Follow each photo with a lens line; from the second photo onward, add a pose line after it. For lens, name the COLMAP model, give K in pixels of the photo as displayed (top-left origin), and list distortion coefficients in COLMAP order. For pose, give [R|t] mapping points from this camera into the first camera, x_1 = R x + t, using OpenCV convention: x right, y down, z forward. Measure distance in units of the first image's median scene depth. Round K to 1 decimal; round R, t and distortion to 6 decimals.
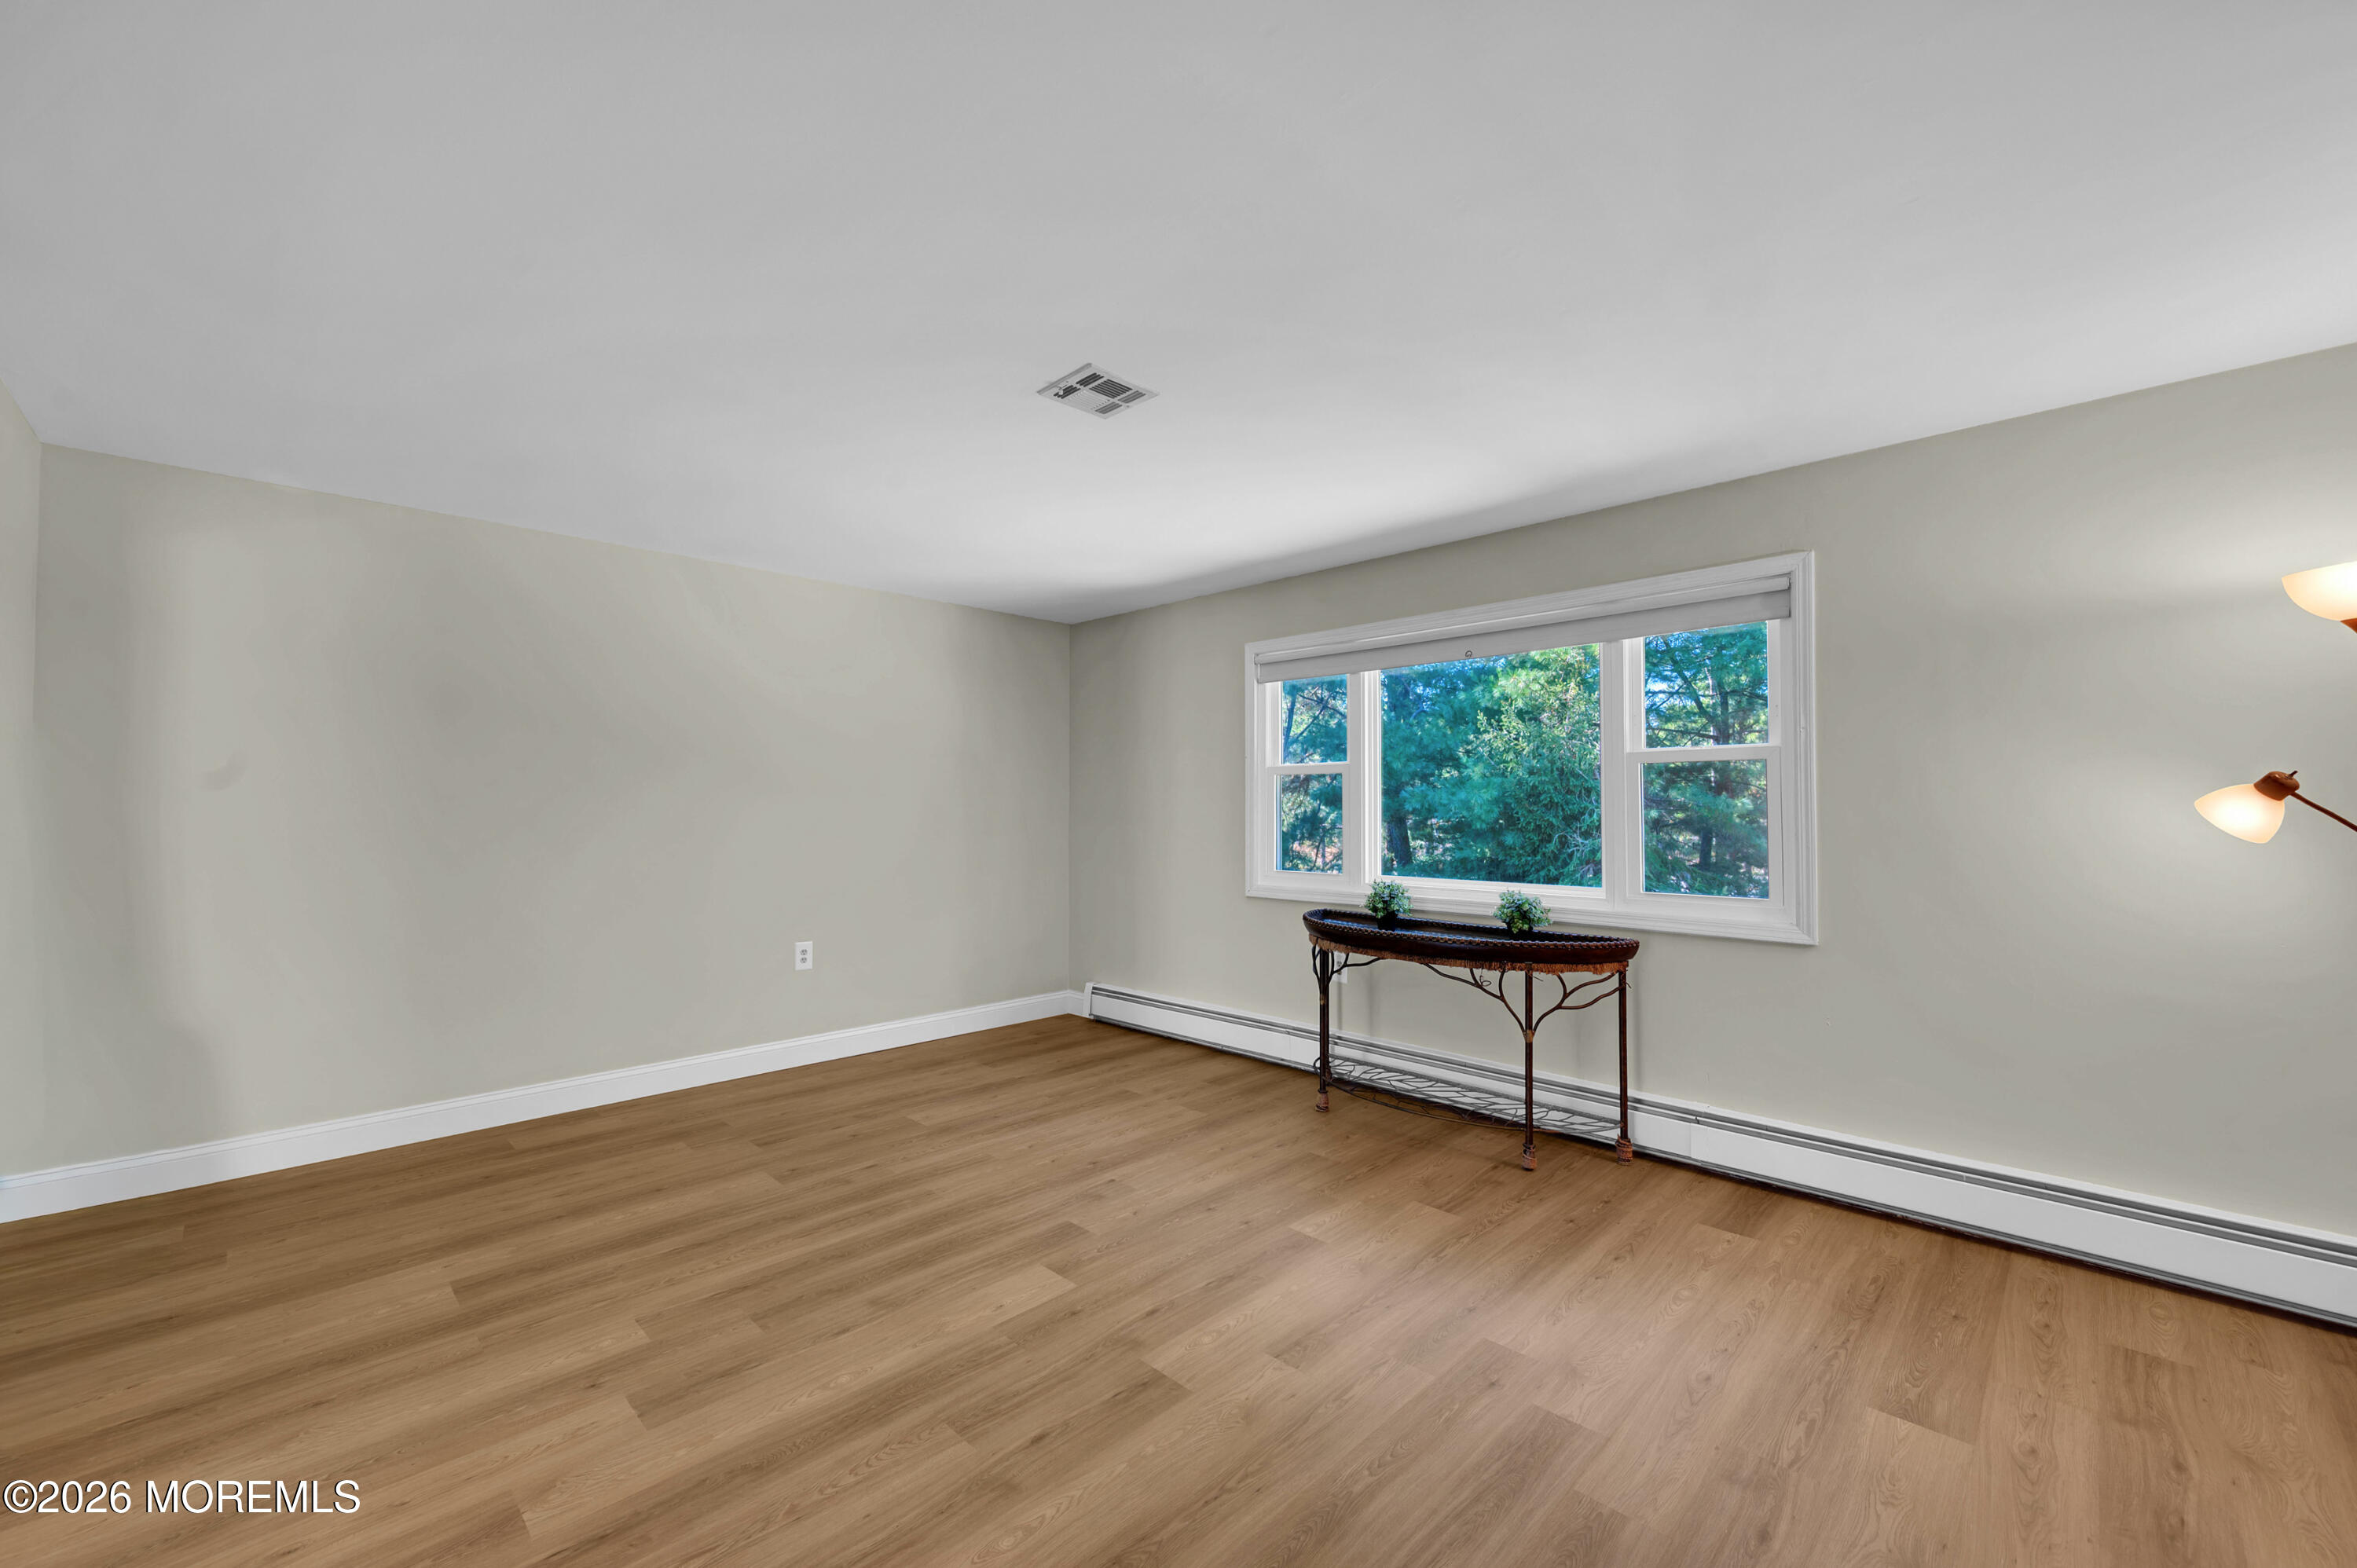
lens RADIAL K [[933.4, 0, 1183.1], [0, 933.4, 790.2], [0, 0, 1]] dist [-0.000463, -0.000012]
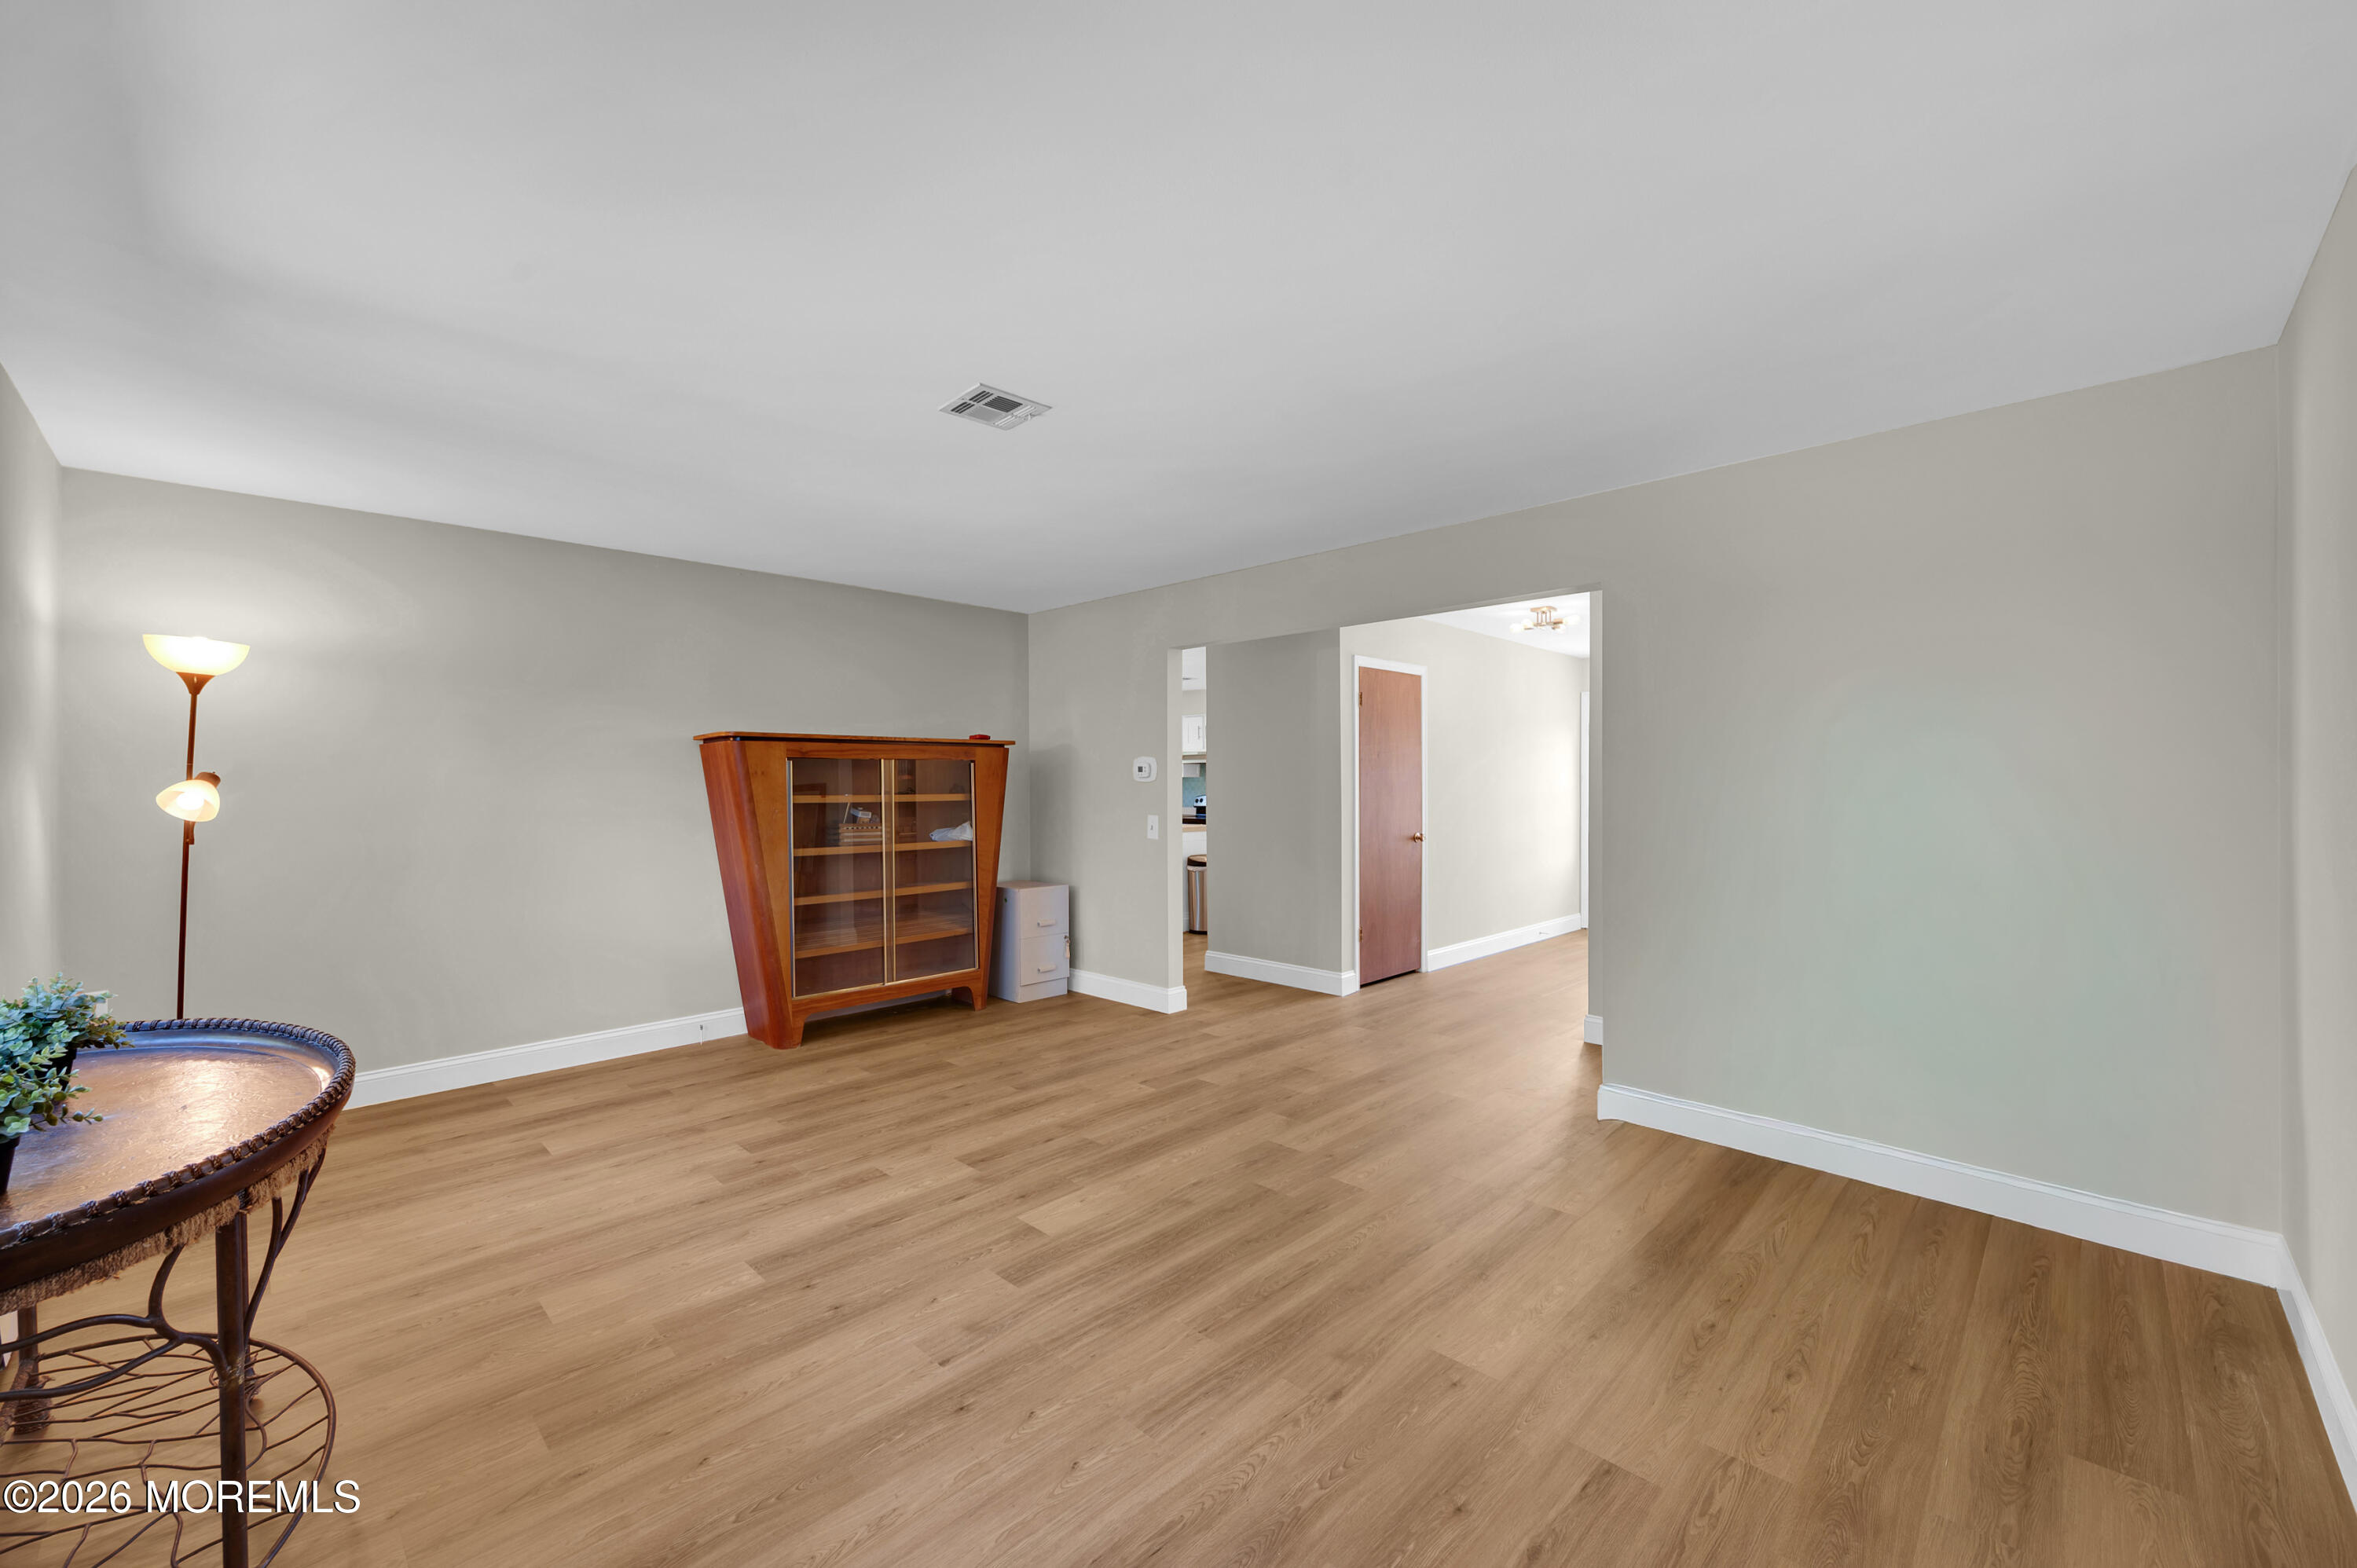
lens RADIAL K [[934.0, 0, 1171.0], [0, 934.0, 773.9], [0, 0, 1]] dist [0.002180, -0.000037]
pose [[-0.999893, 0.007059, 0.012775, -0.269078], [0.006717, 0.999621, -0.026680, 0.022077], [-0.012958, -0.026592, -0.999562, 1.811784]]
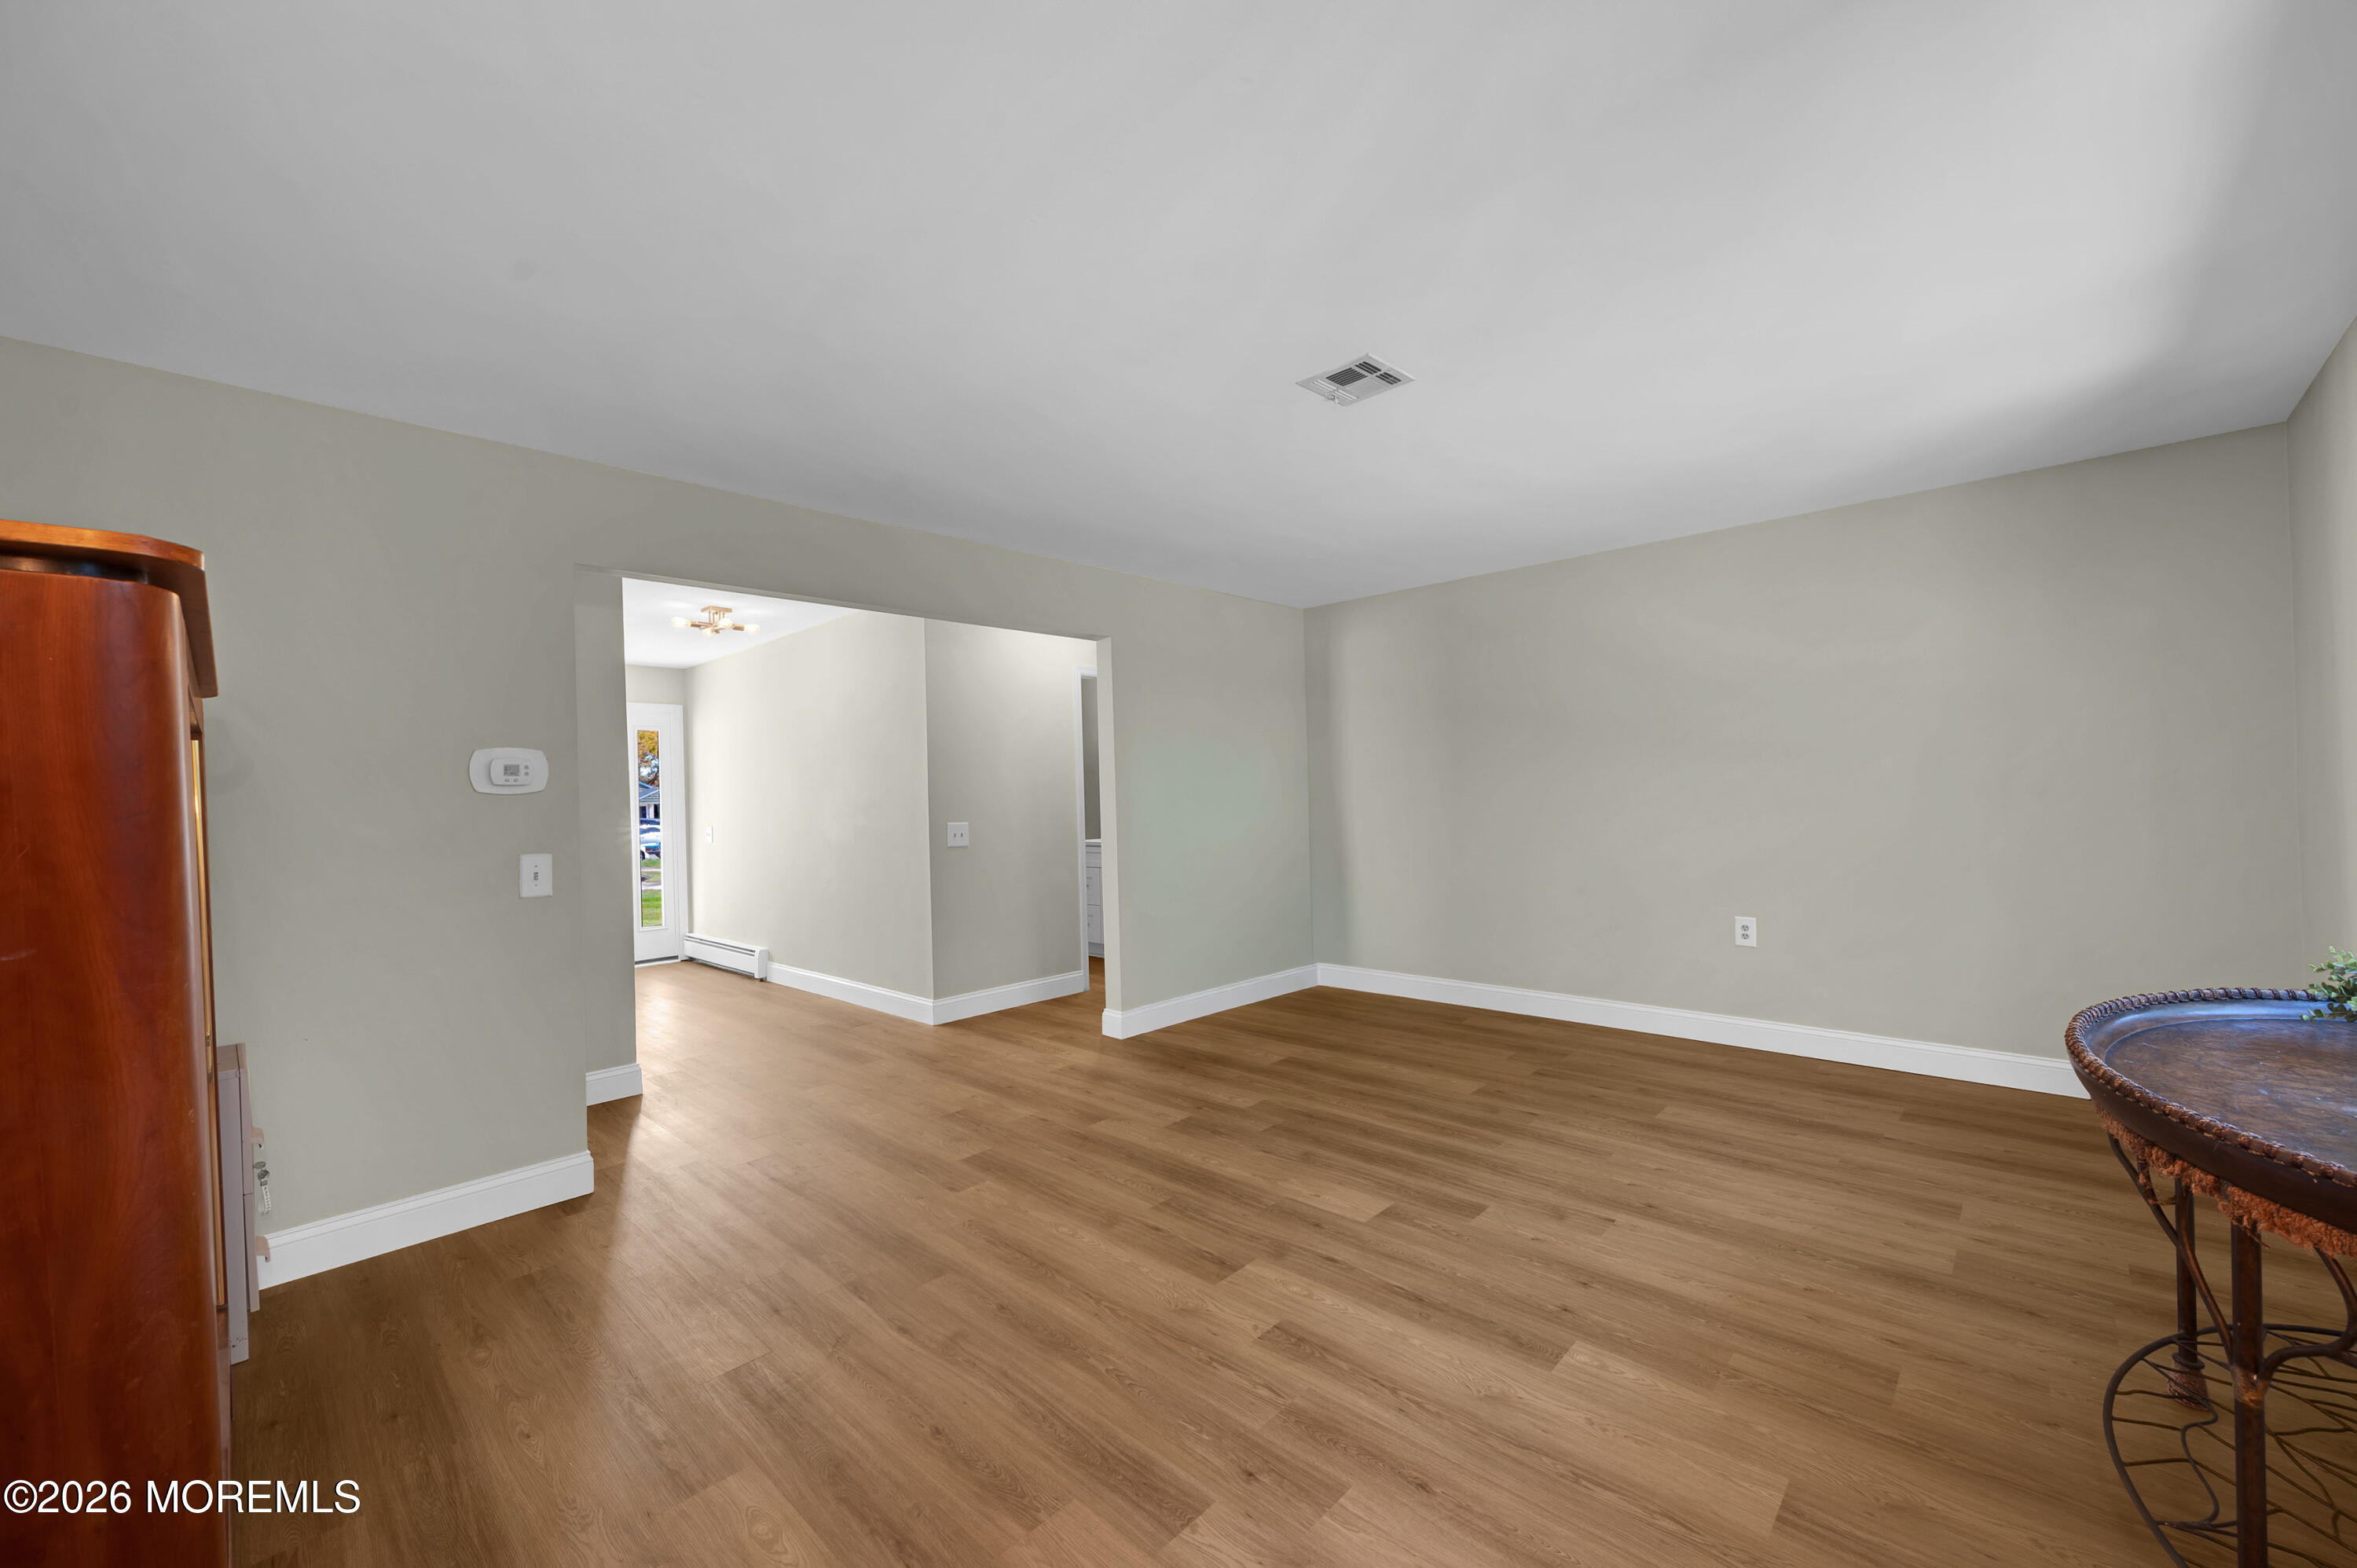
lens RADIAL K [[933.4, 0, 1183.1], [0, 933.4, 790.2], [0, 0, 1]] dist [-0.000463, -0.000012]
pose [[0.020128, -0.001080, -0.999797, 0.819782], [0.045720, 0.998954, -0.000159, 0.015605], [0.998751, -0.045708, 0.020157, 0.668329]]
